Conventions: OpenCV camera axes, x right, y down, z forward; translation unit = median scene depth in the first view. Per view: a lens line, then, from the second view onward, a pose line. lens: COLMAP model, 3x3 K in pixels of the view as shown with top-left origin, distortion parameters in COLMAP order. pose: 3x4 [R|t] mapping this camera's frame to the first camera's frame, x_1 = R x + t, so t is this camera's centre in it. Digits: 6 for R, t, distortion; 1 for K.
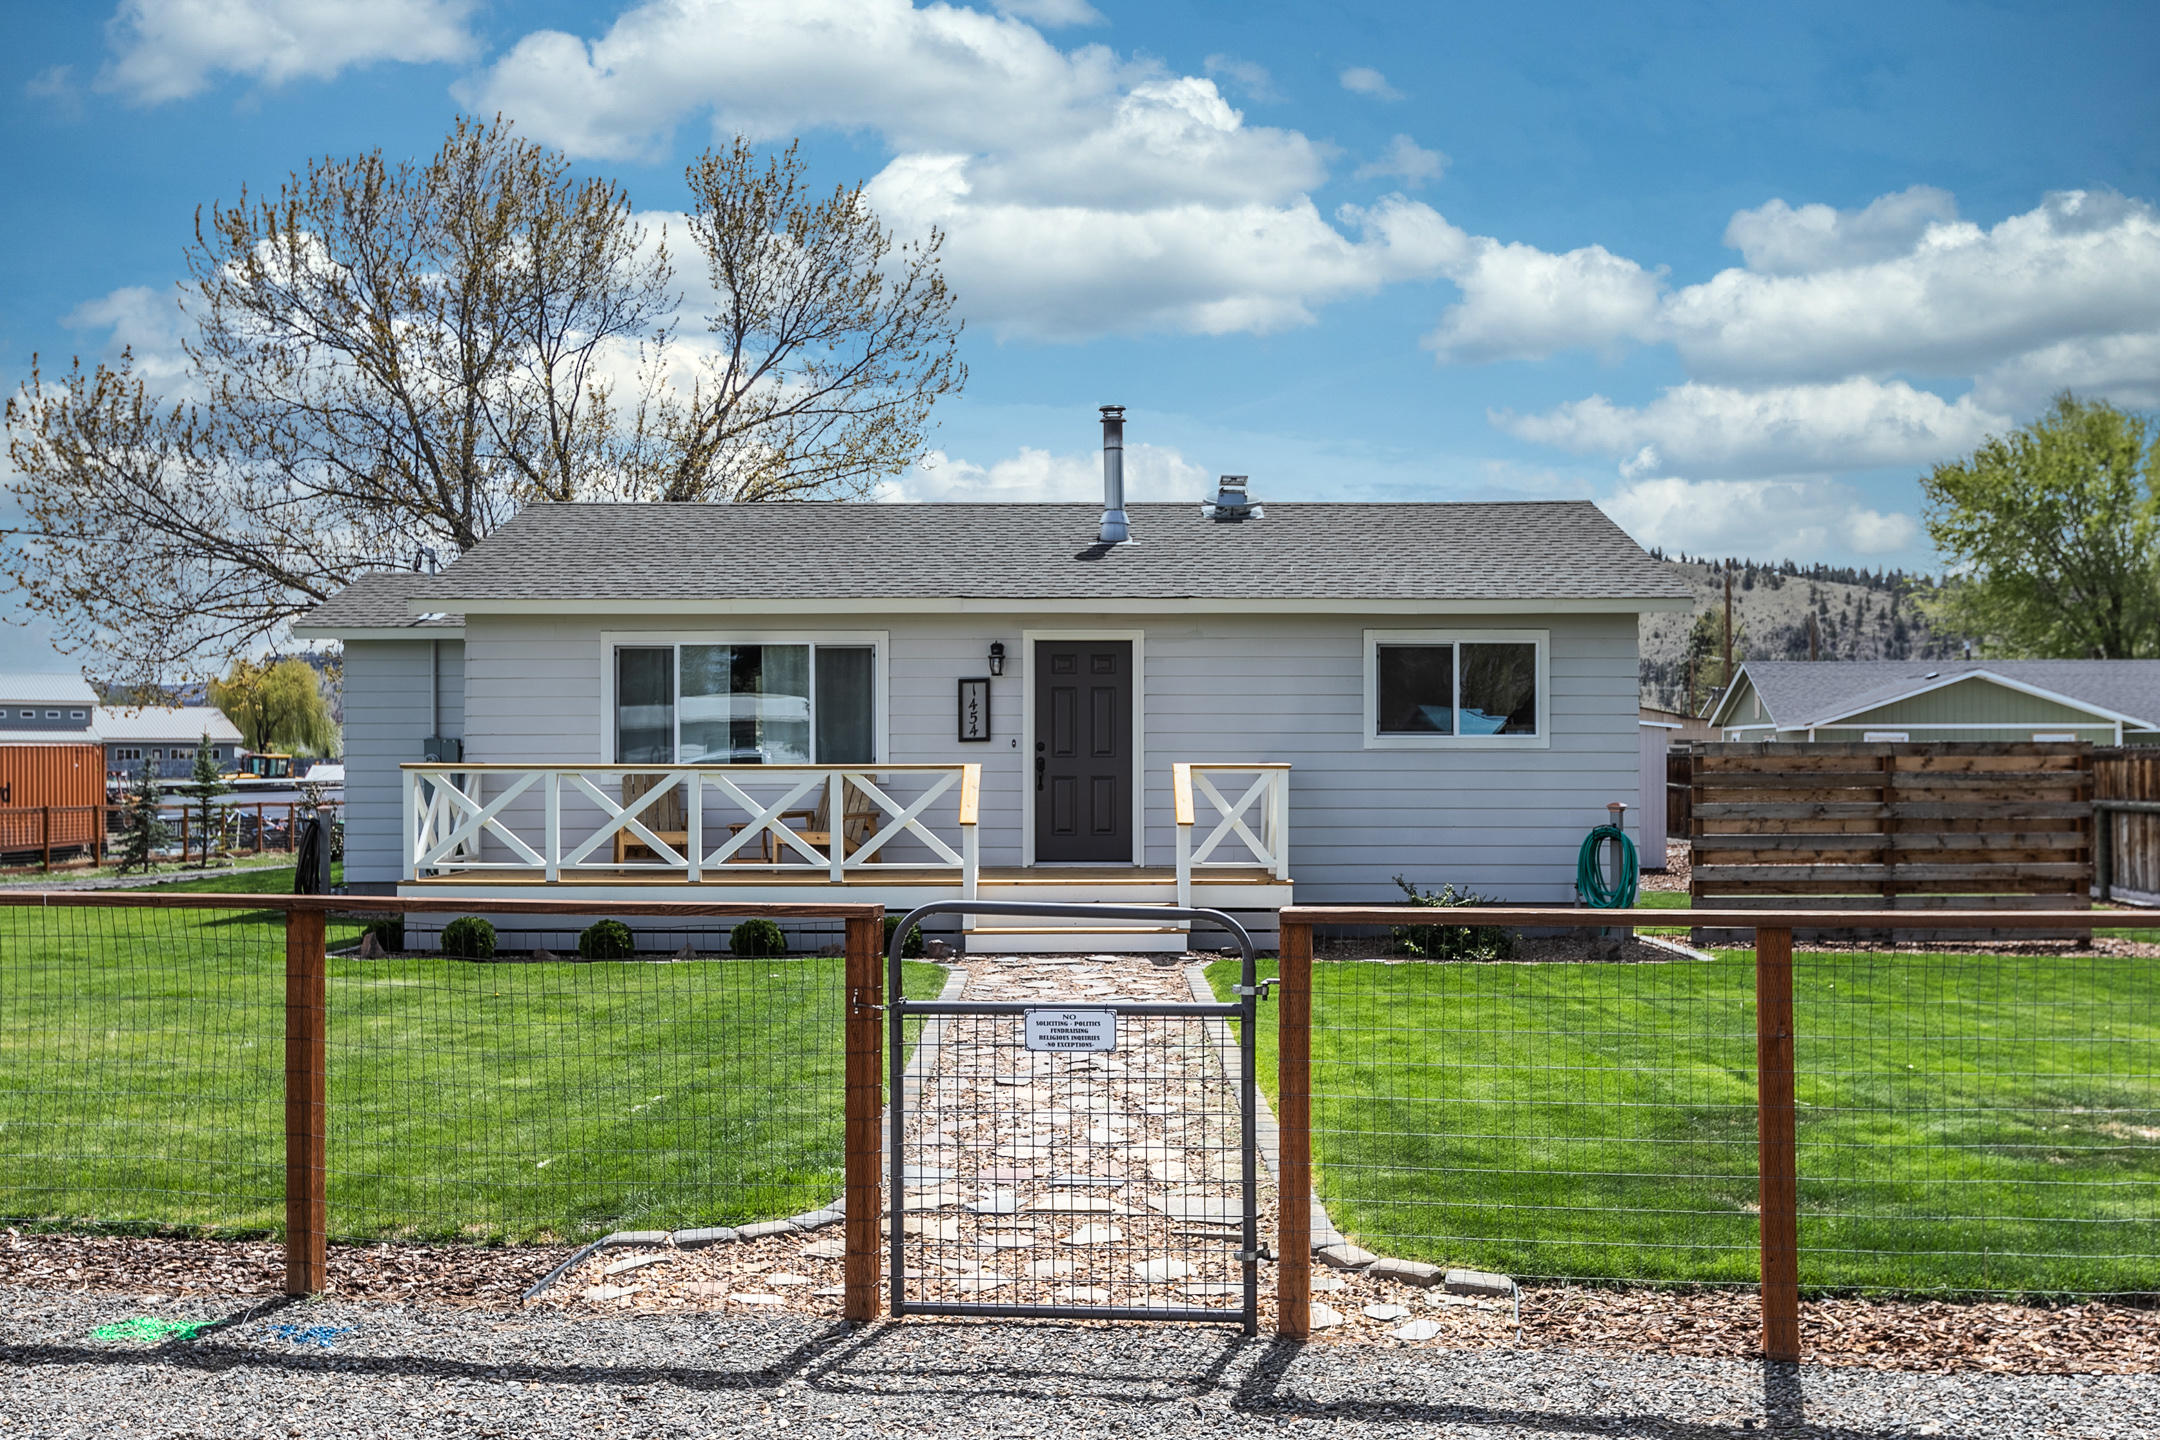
lens RADIAL K [[2119.1, 0, 1081.0], [0, 2119.1, 732.1], [0, 0, 1]] dist [-0.023474, 0.000000]
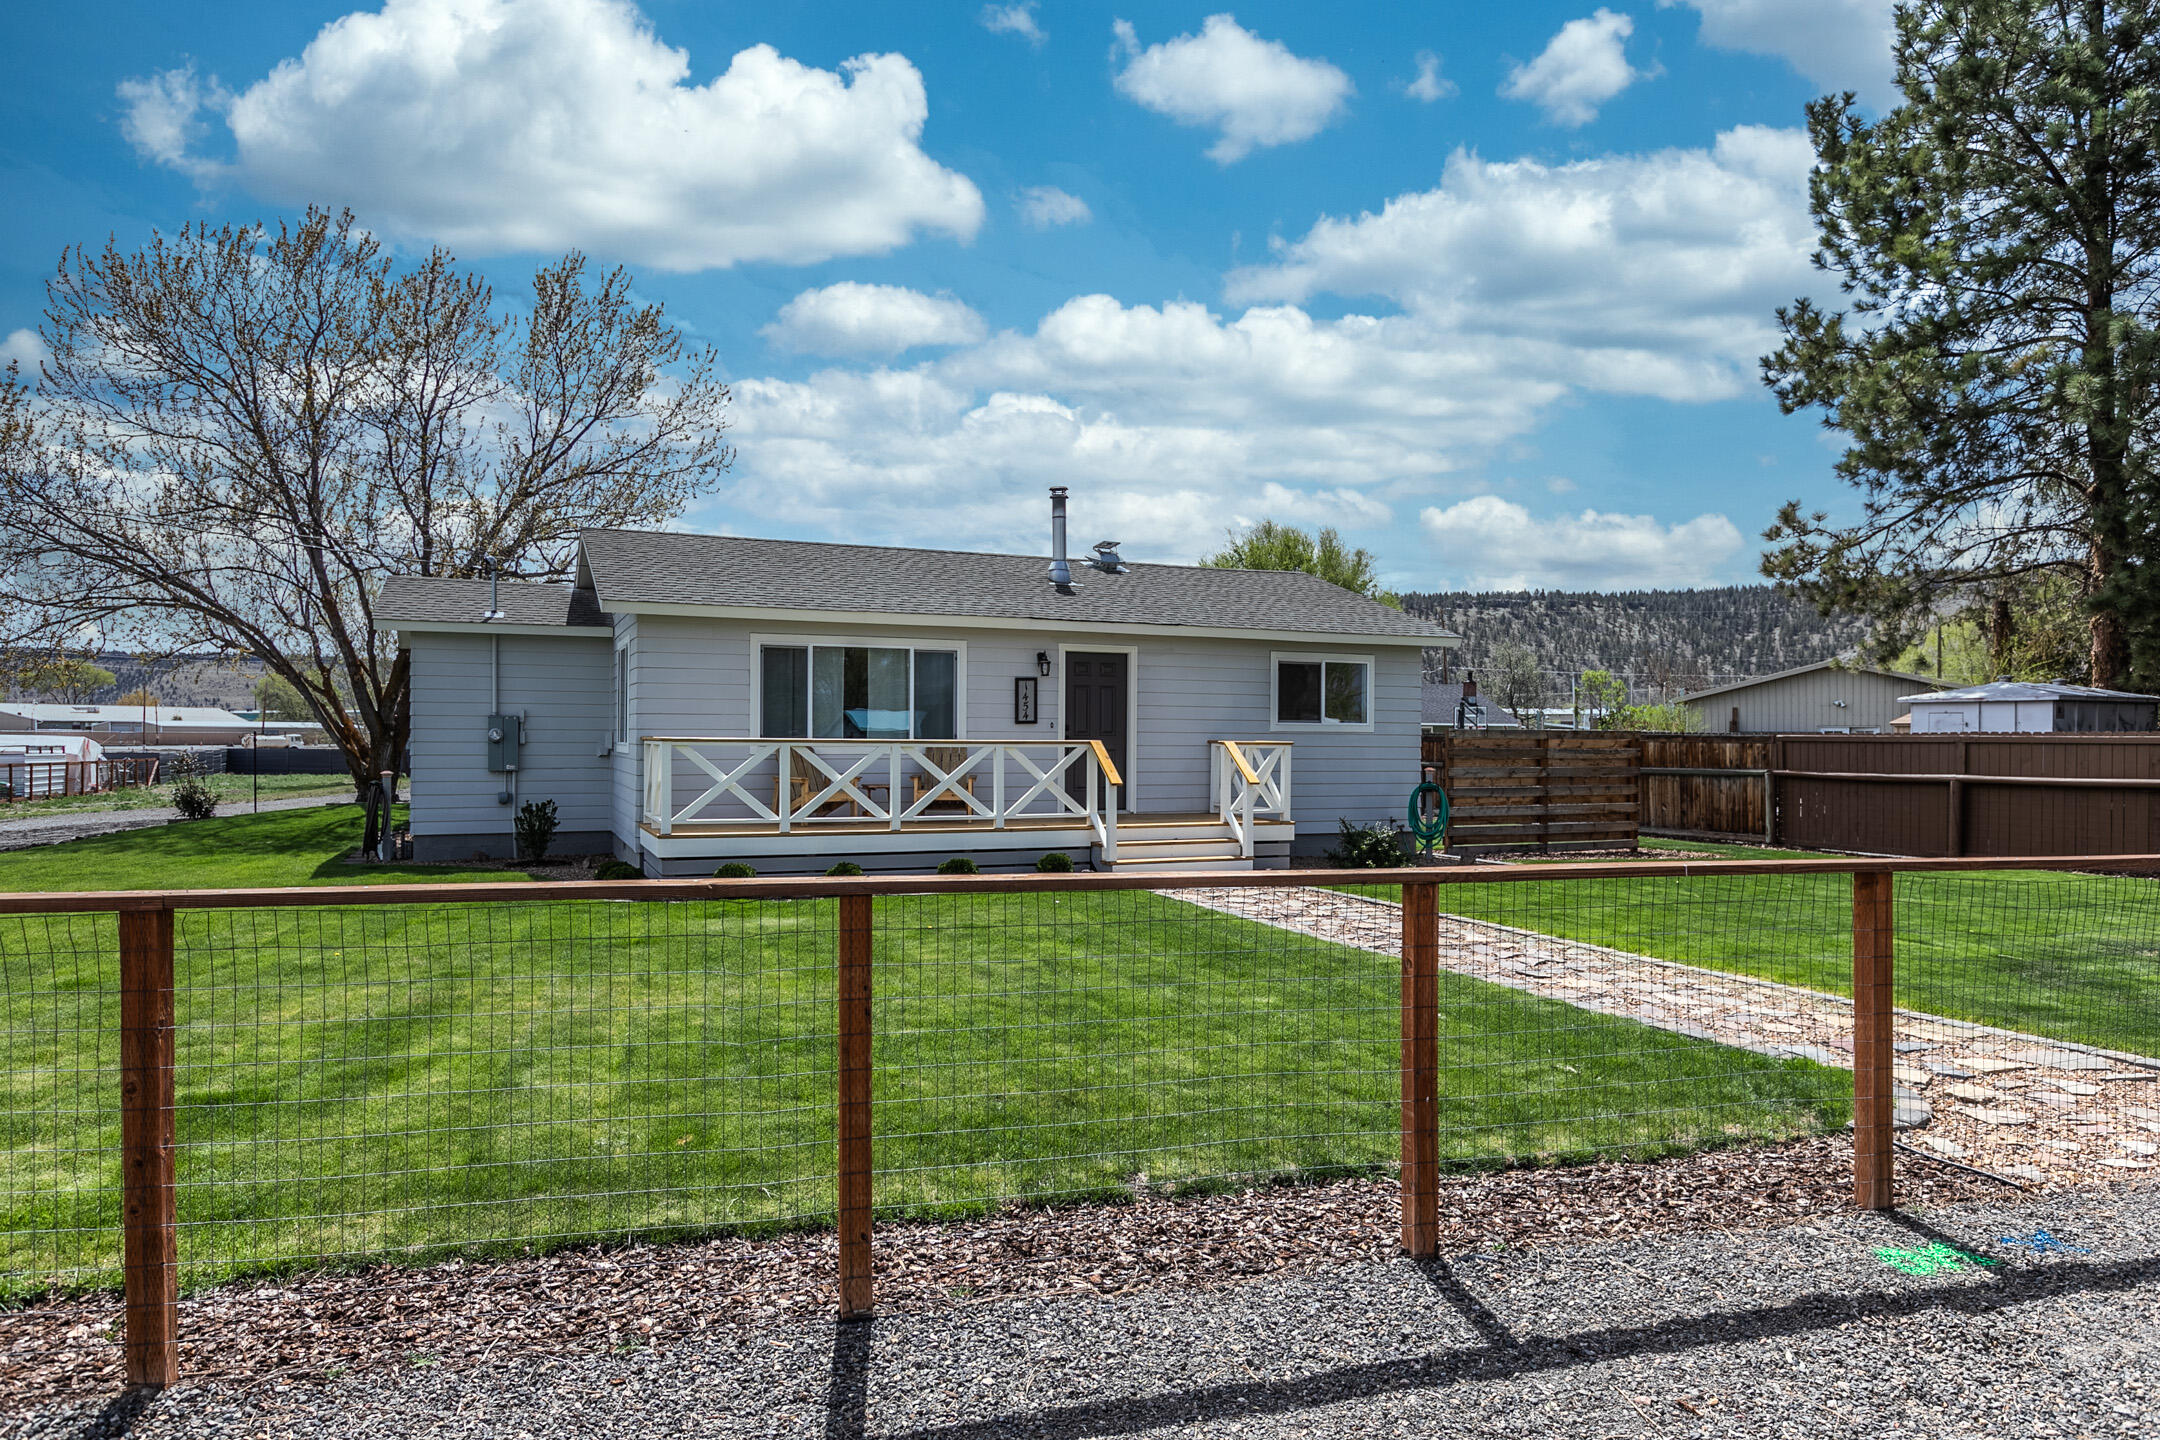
lens RADIAL K [[1377.7, 0, 1083.4], [0, 1377.7, 716.9], [0, 0, 1]] dist [0.000666, 0.000105]
pose [[0.913825, 0.012990, 0.405900, -0.378078], [-0.011844, 0.999916, -0.005334, 0.004432], [-0.405935, 0.000067, 0.913902, 0.169572]]
